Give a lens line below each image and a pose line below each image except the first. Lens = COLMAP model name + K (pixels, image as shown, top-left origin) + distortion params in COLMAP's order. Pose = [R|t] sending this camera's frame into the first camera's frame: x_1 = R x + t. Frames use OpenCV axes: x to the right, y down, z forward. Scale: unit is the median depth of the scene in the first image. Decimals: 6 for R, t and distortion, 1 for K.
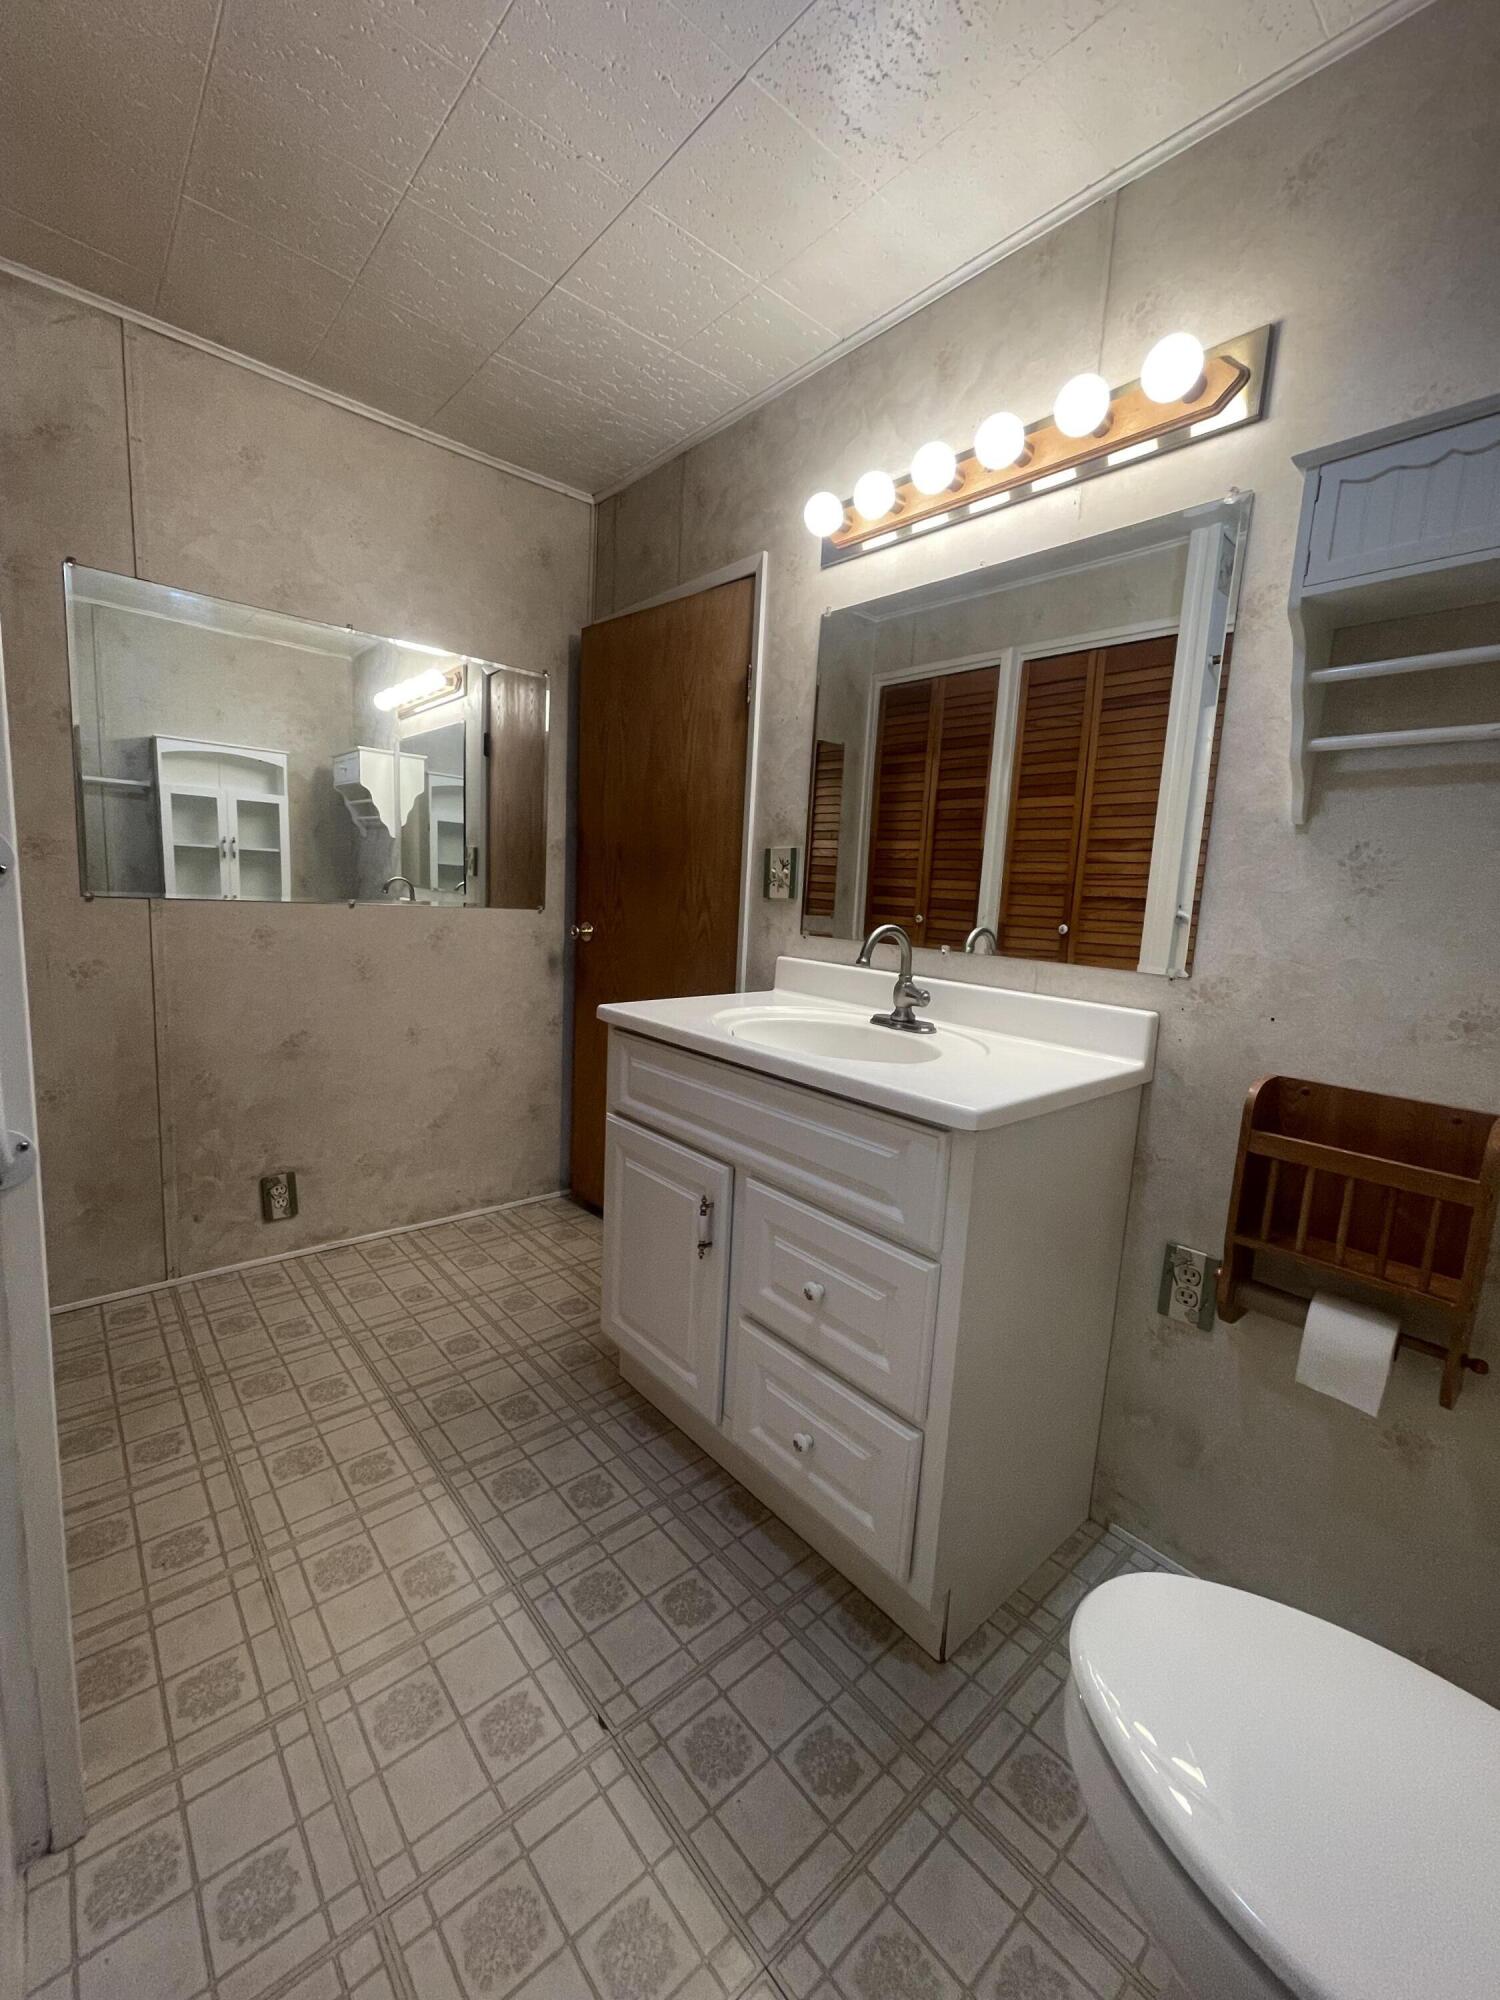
lens RADIAL K [[803.8, 0, 743.3], [0, 803.8, 999.3], [0, 0, 1]] dist [-0.001583, -0.000103]
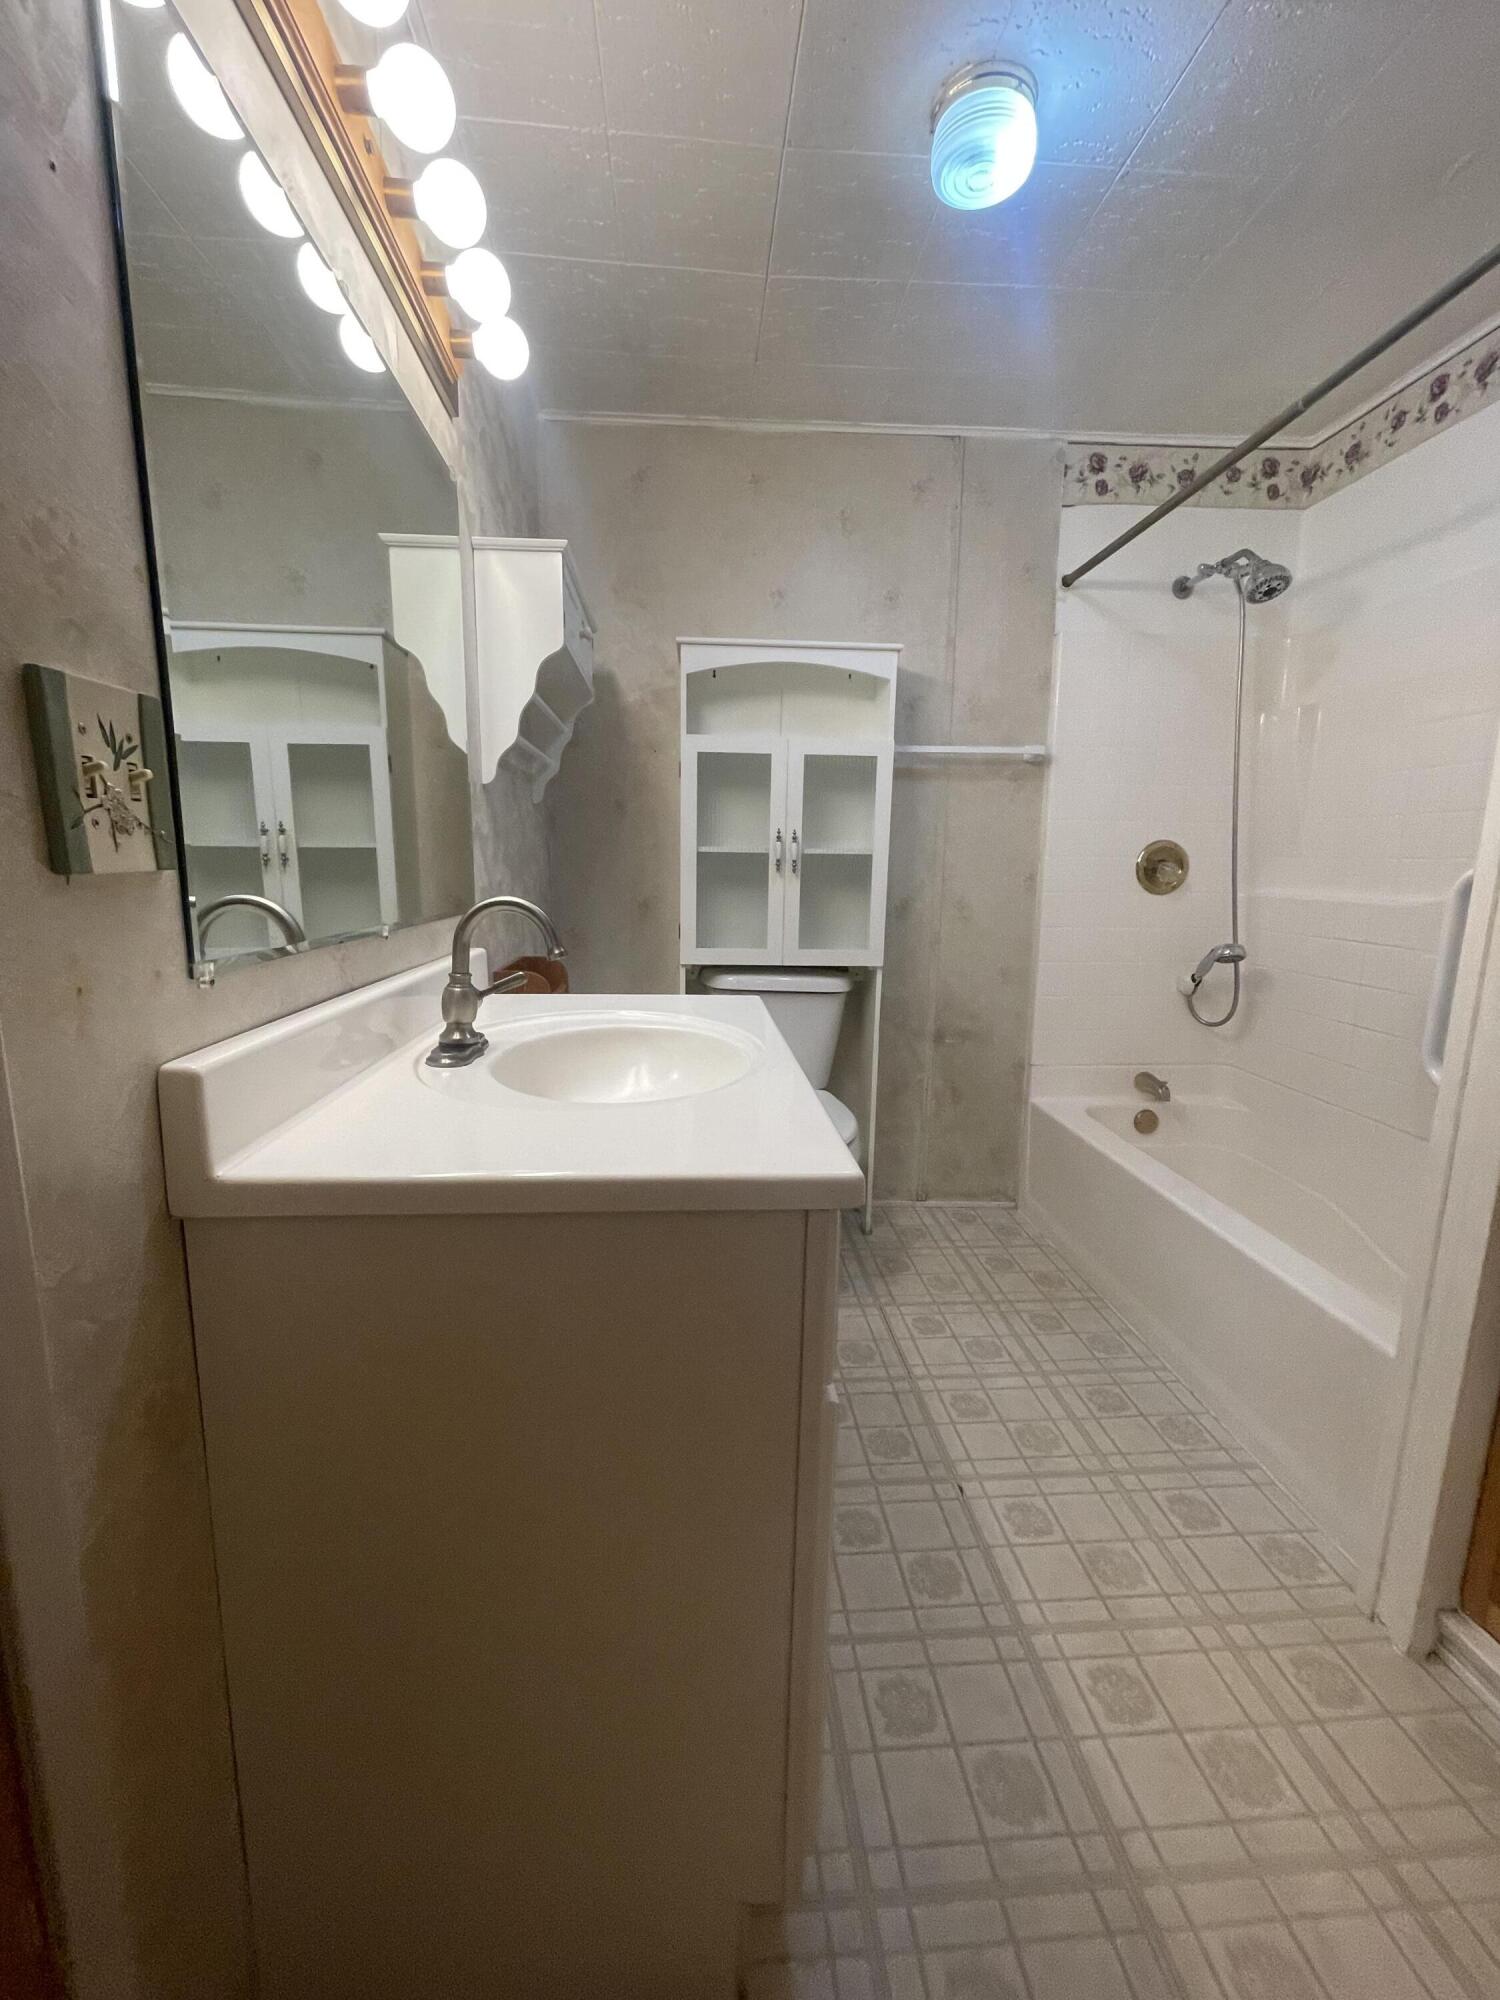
lens RADIAL K [[804.8, 0, 750.0], [0, 804.8, 1000.0], [0, 0, 1]] dist [0.001507, -0.000069]
pose [[-0.798598, -0.163513, 0.579227, -0.467845], [0.028145, 0.951189, 0.307322, -0.260491], [-0.601206, 0.261729, -0.755016, 1.743988]]
